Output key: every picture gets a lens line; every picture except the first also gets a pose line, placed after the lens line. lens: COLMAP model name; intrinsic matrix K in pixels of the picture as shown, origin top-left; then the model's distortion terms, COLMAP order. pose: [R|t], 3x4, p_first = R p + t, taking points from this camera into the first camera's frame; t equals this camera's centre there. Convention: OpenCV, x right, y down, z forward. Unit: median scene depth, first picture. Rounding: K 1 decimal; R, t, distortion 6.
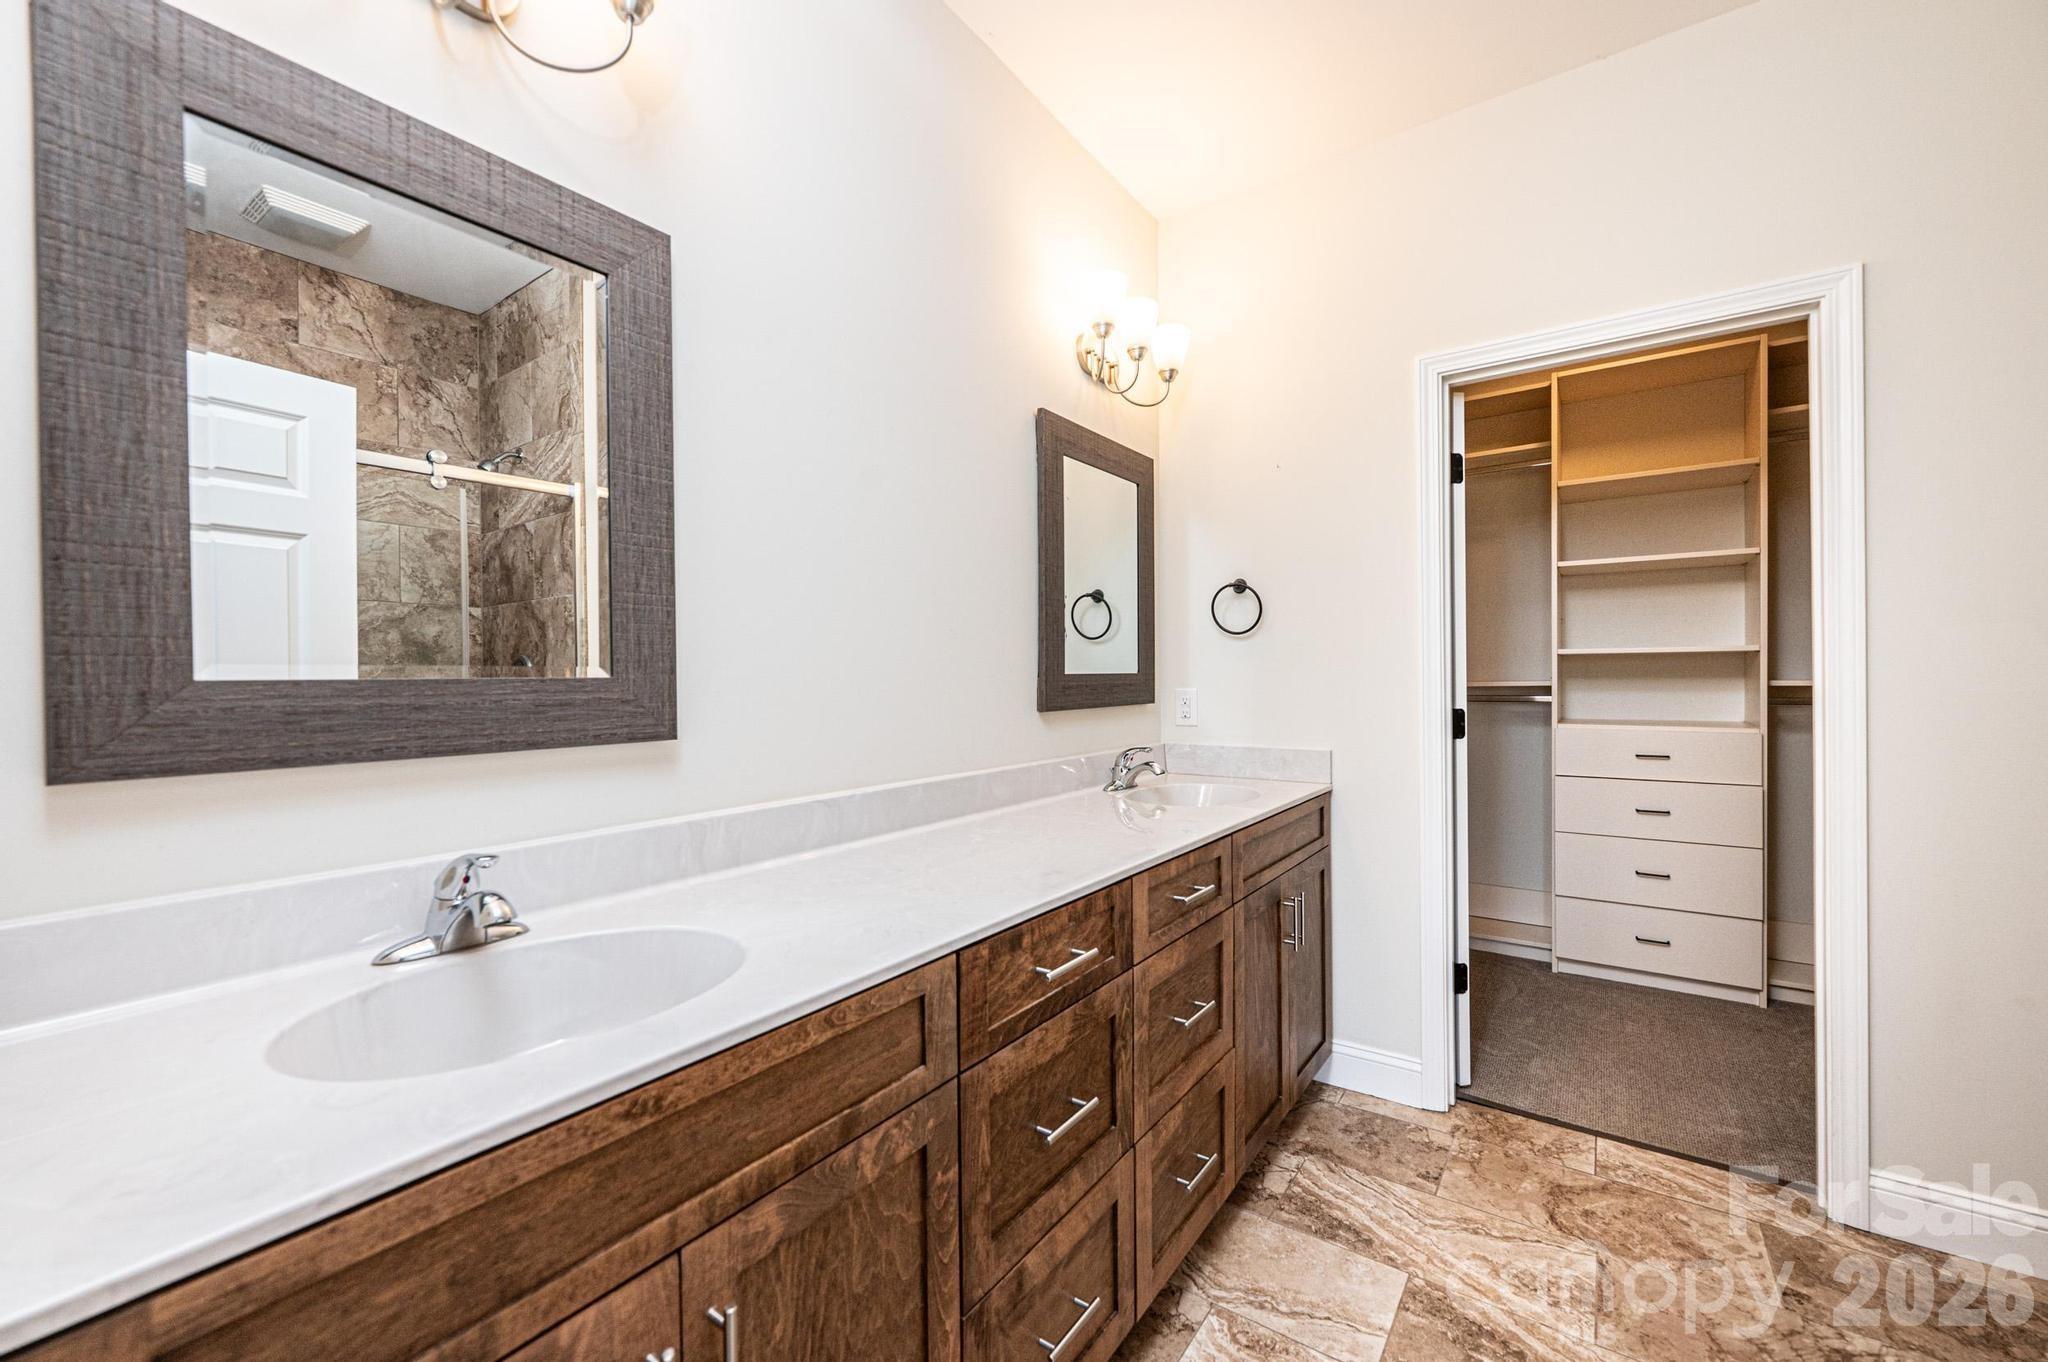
lens RADIAL K [[826.3, 0, 1021.4], [0, 826.3, 684.5], [0, 0, 1]] dist [0.000467, -0.000236]
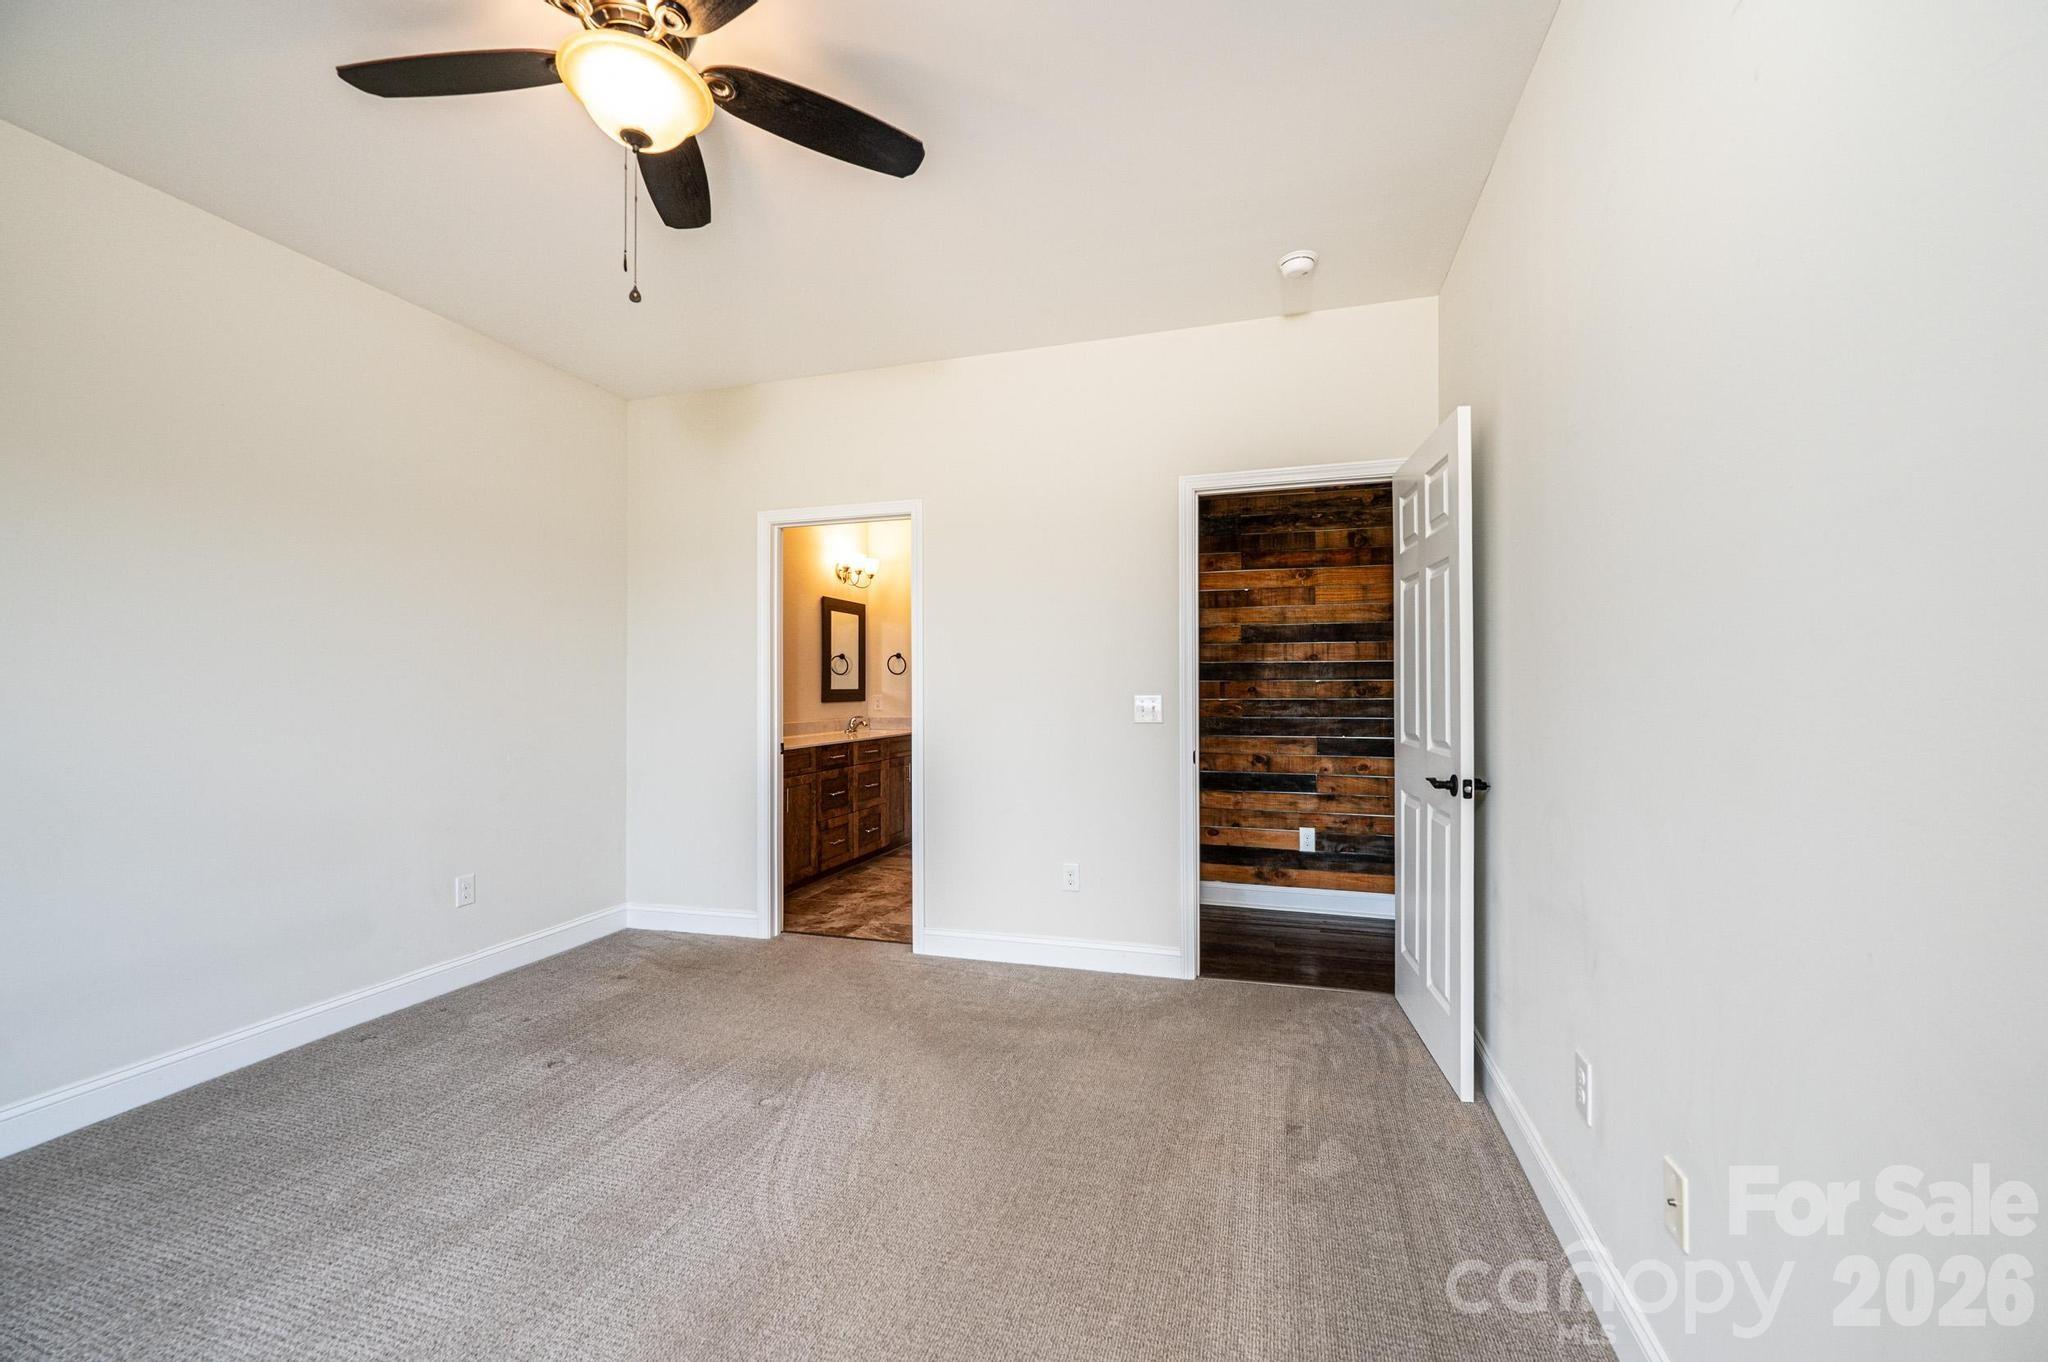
lens RADIAL K [[826.3, 0, 1019.6], [0, 826.3, 686.7], [0, 0, 1]] dist [0.000467, -0.000236]
pose [[0.951294, 0.007793, 0.308187, -0.201848], [-0.005284, 0.999946, -0.008973, 0.000171], [-0.308240, 0.006908, 0.951284, -1.845106]]
